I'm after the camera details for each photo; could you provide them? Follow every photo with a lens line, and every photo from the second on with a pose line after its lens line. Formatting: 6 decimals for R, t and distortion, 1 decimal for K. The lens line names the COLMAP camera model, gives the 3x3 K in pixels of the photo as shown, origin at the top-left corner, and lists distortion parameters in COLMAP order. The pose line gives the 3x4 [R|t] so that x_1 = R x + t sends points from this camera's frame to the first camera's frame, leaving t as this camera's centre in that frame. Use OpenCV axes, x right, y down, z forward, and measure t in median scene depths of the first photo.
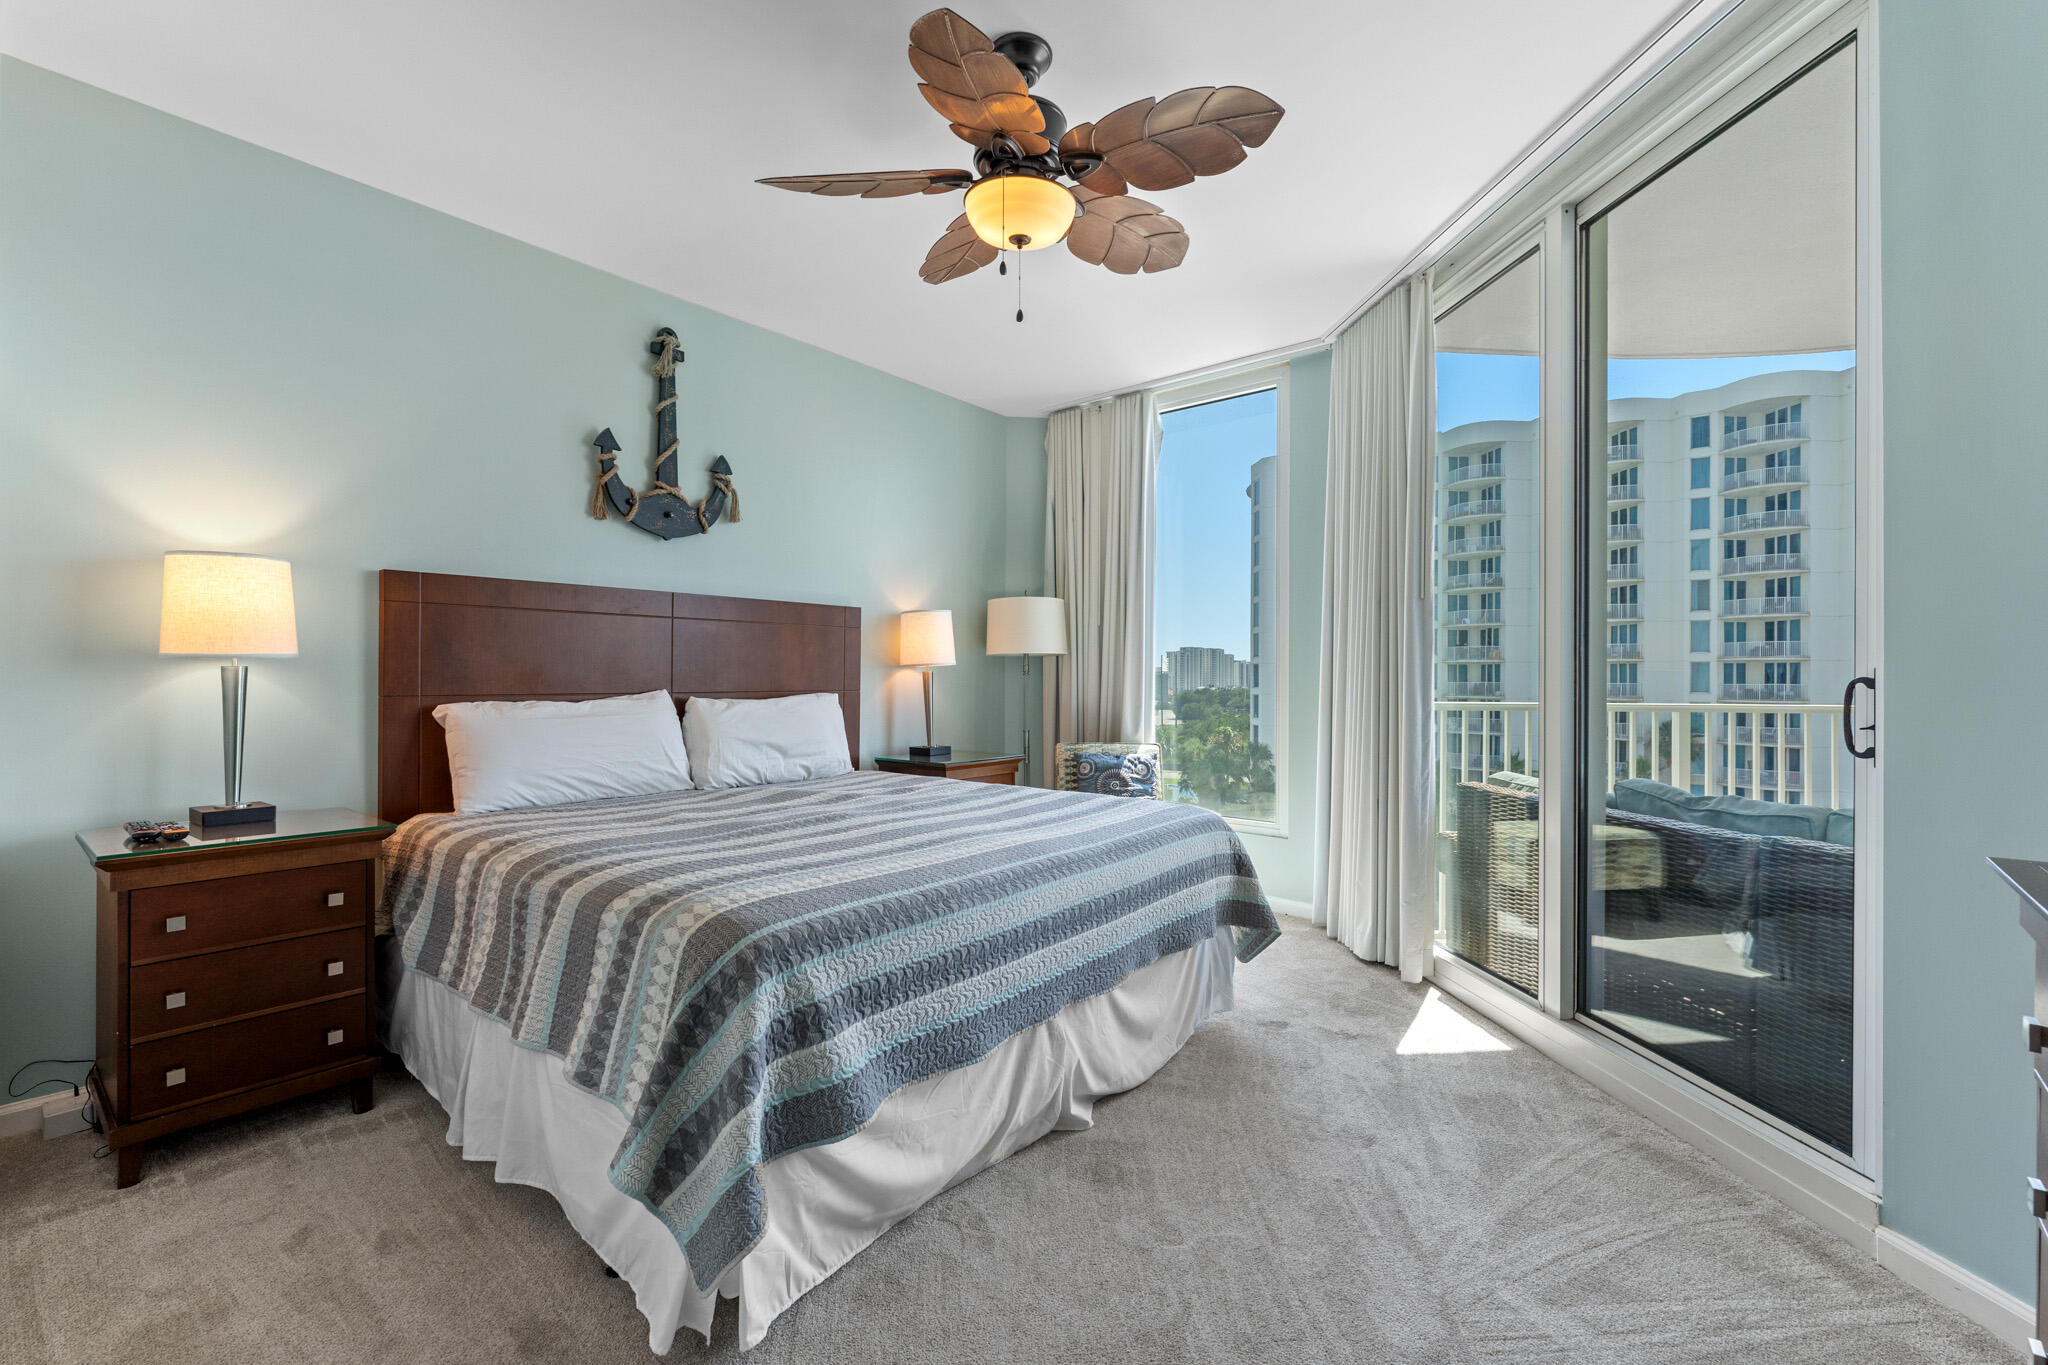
lens RADIAL K [[869.3, 0, 1029.8], [0, 869.3, 680.8], [0, 0, 1]] dist [-0.004792, 0.000952]
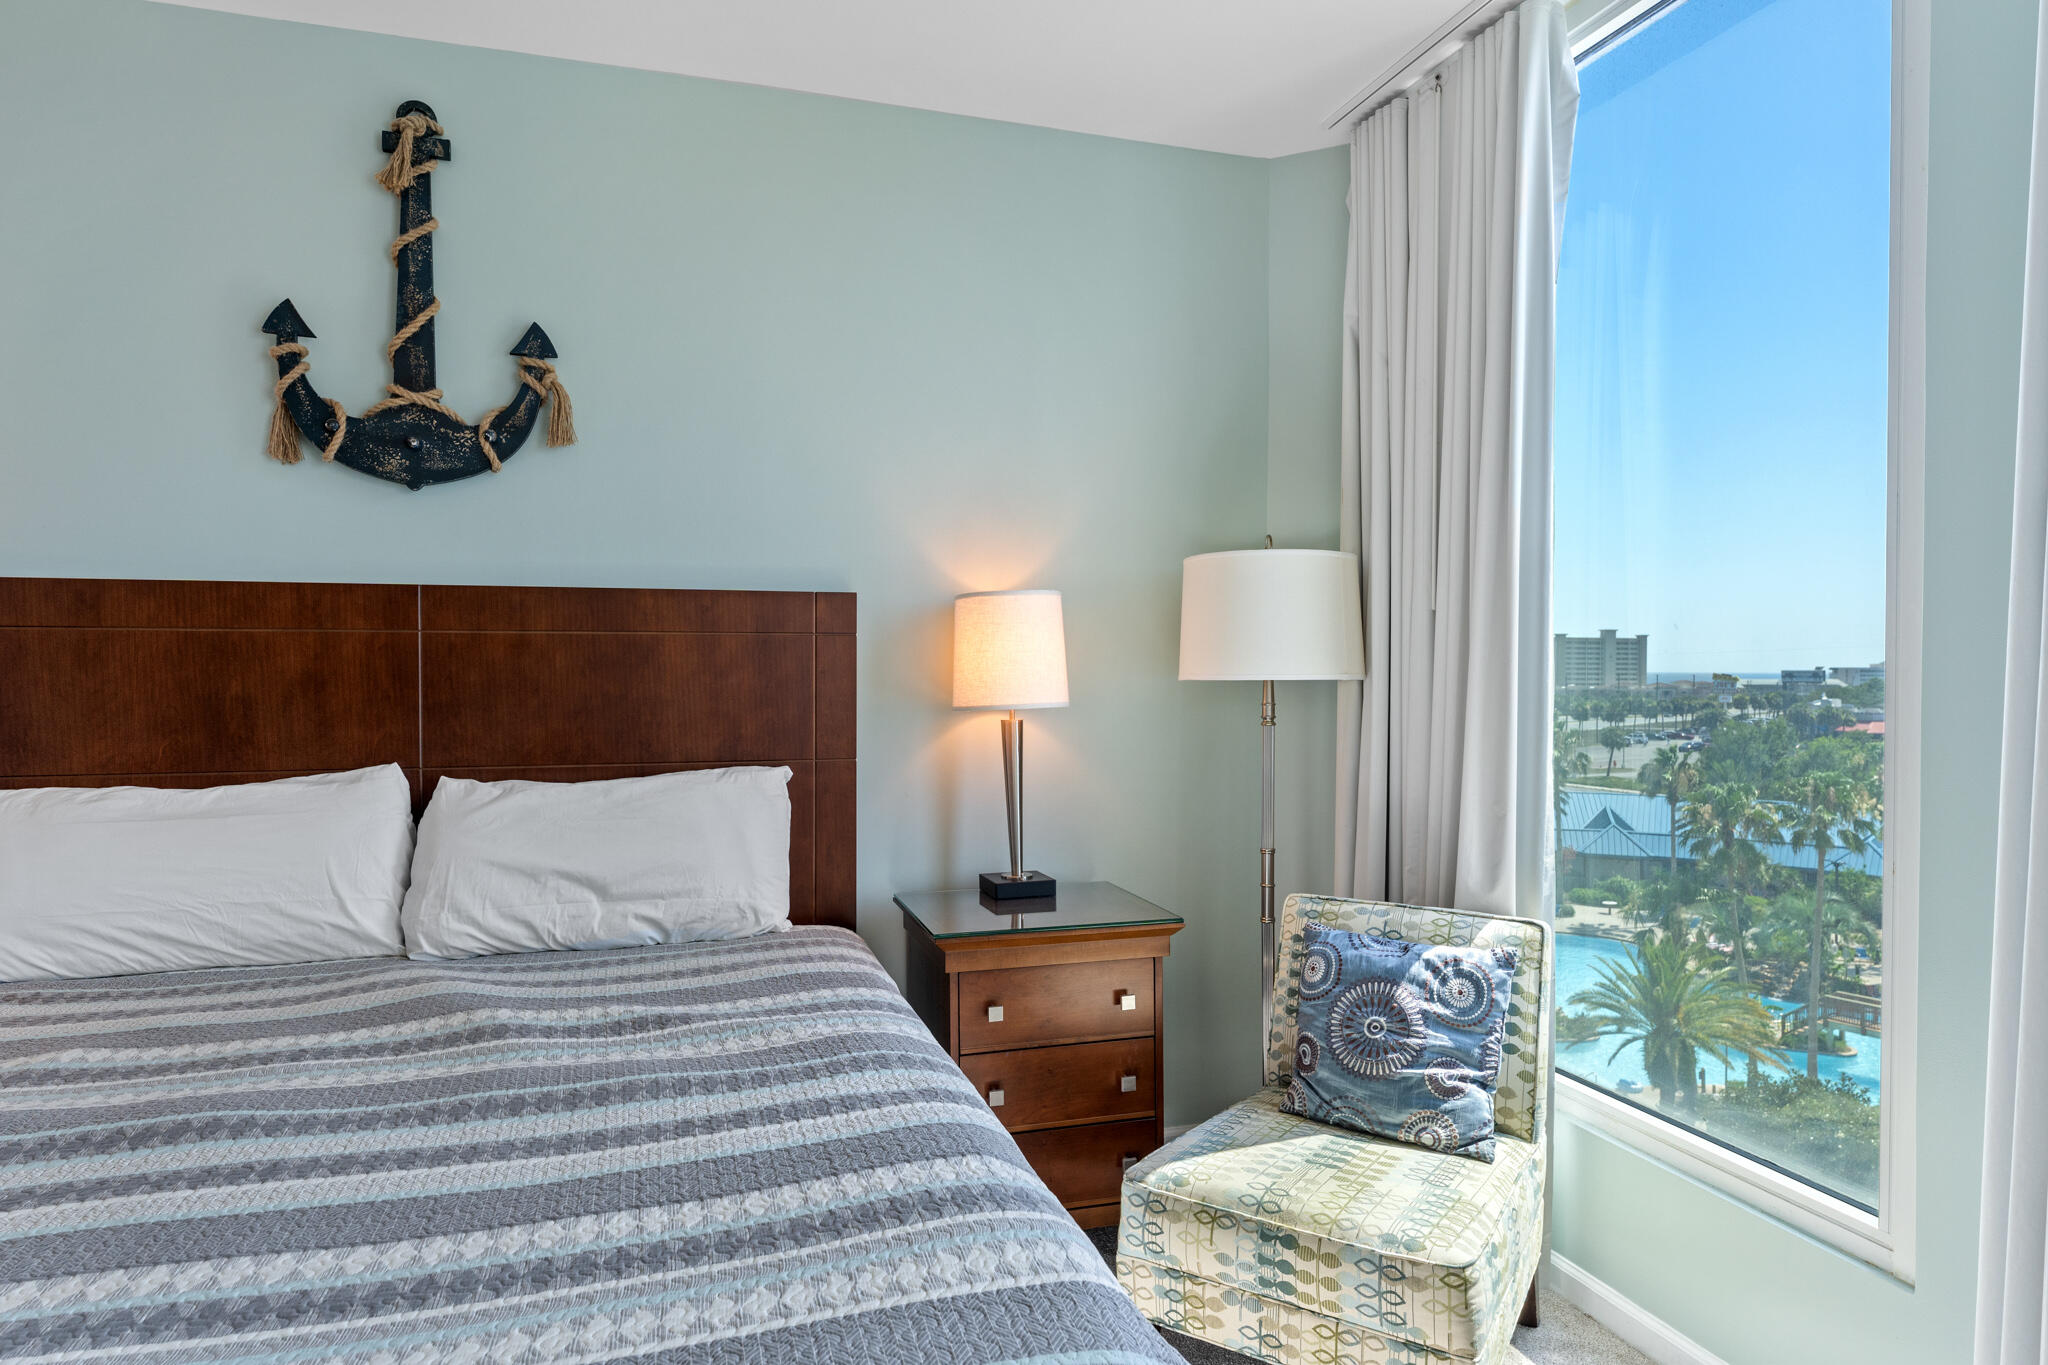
lens RADIAL K [[1221.3, 0, 1031.8], [0, 1221.3, 676.1], [0, 0, 1]] dist [0.005376, -0.000264]
pose [[0.836796, 0.004968, -0.547492, 0.266227], [-0.002849, 0.999985, 0.004719, -0.038995], [0.547507, -0.002388, 0.836798, 0.453957]]
